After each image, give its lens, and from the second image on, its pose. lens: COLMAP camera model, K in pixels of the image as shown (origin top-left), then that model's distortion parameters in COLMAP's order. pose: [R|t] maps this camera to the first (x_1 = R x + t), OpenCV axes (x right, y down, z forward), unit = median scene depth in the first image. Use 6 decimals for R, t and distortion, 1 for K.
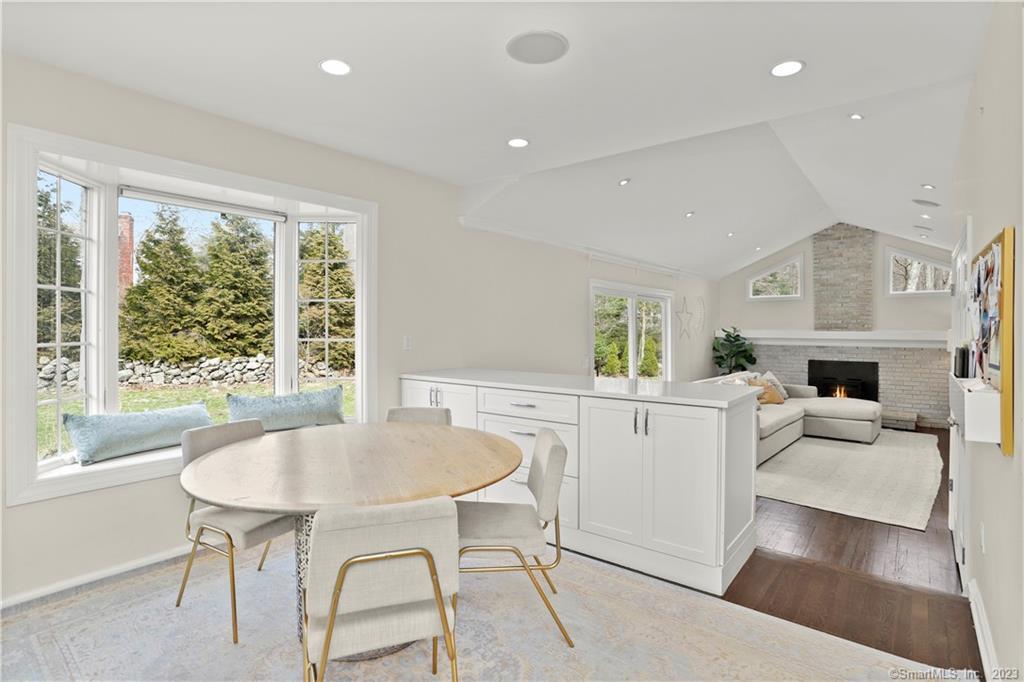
lens RADIAL K [[500.1, 0, 513.0], [0, 500.1, 341.0], [0, 0, 1]] dist [-0.051719, 0.015187]
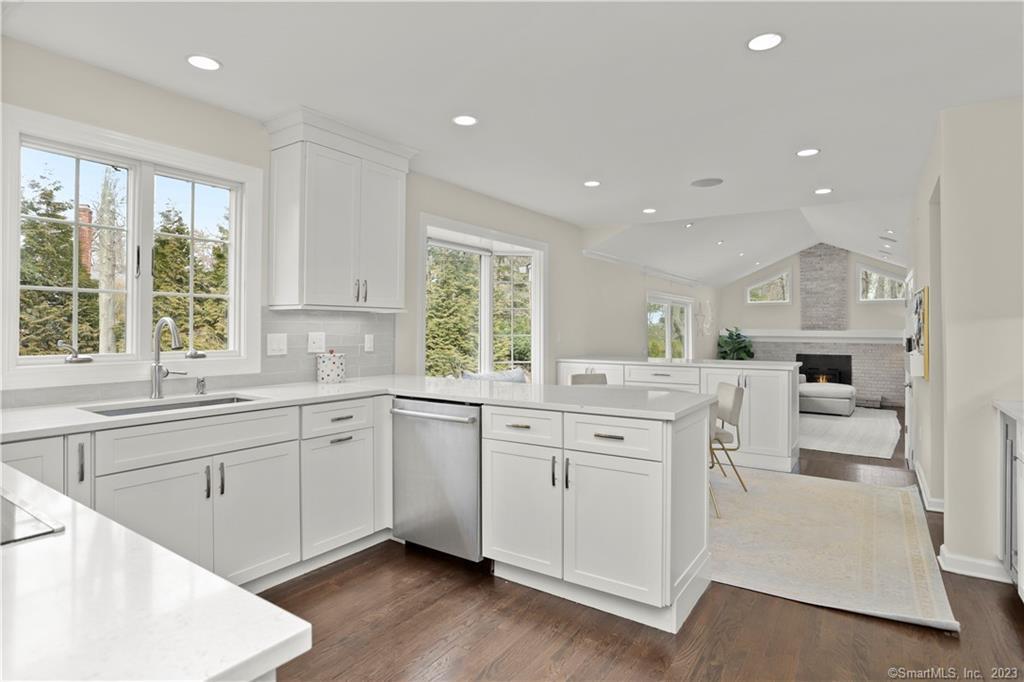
lens RADIAL K [[527.6, 0, 510.8], [0, 527.6, 336.5], [0, 0, 1]] dist [-0.042536, 0.001310]
pose [[0.996819, -0.000645, 0.079701, -0.222788], [0.001428, 0.999951, -0.009765, 0.006898], [-0.079691, 0.009847, 0.996771, -0.248807]]
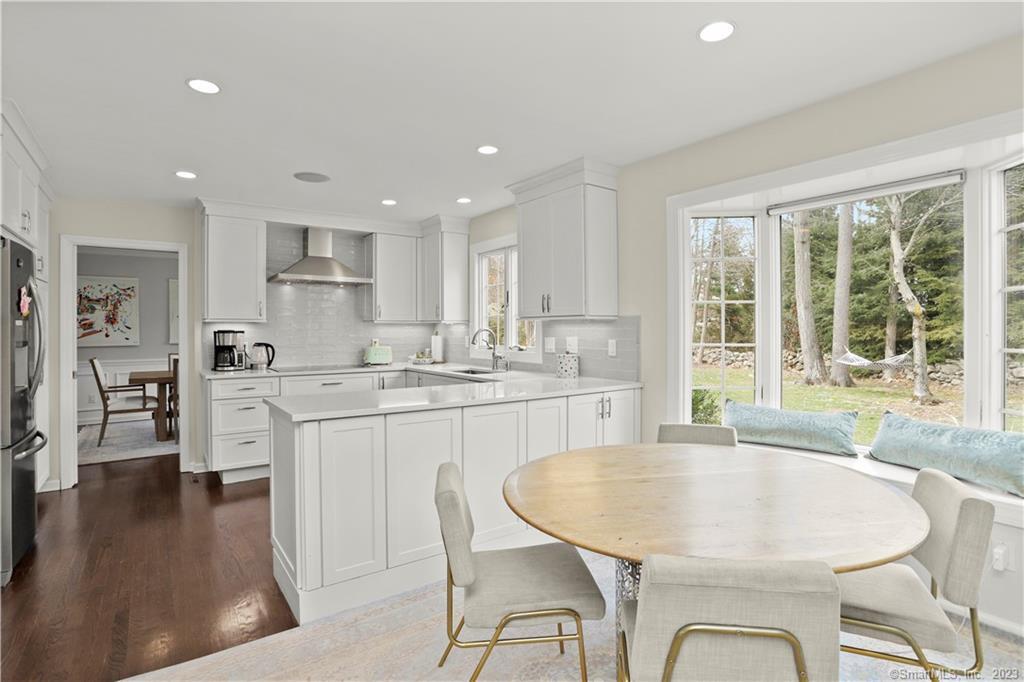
lens RADIAL K [[500.1, 0, 507.1], [0, 500.1, 333.6], [0, 0, 1]] dist [-0.051719, 0.015187]
pose [[-0.258099, 0.005338, -0.966104, 2.443156], [-0.019468, 0.999753, 0.010725, -0.097198], [0.965922, 0.021576, -0.257931, 3.204039]]
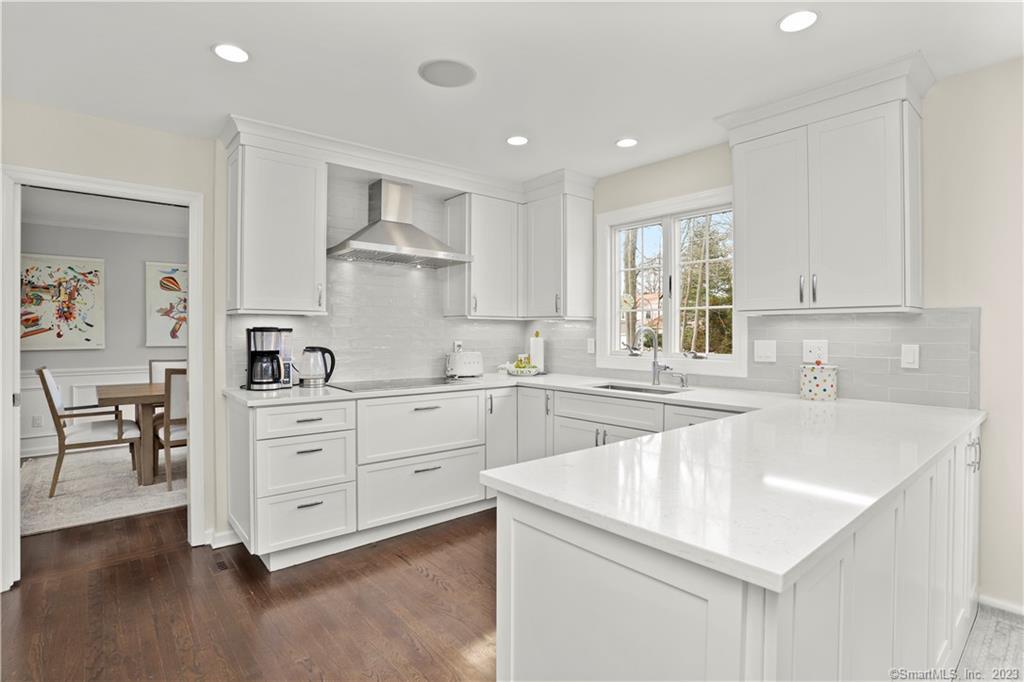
lens RADIAL K [[500.1, 0, 512.4], [0, 500.1, 337.2], [0, 0, 1]] dist [-0.051719, 0.015187]
pose [[-0.180346, 0.005570, -0.983588, 1.508948], [-0.025314, 0.999626, 0.010302, -0.044996], [0.983278, 0.026757, -0.180137, 1.737819]]
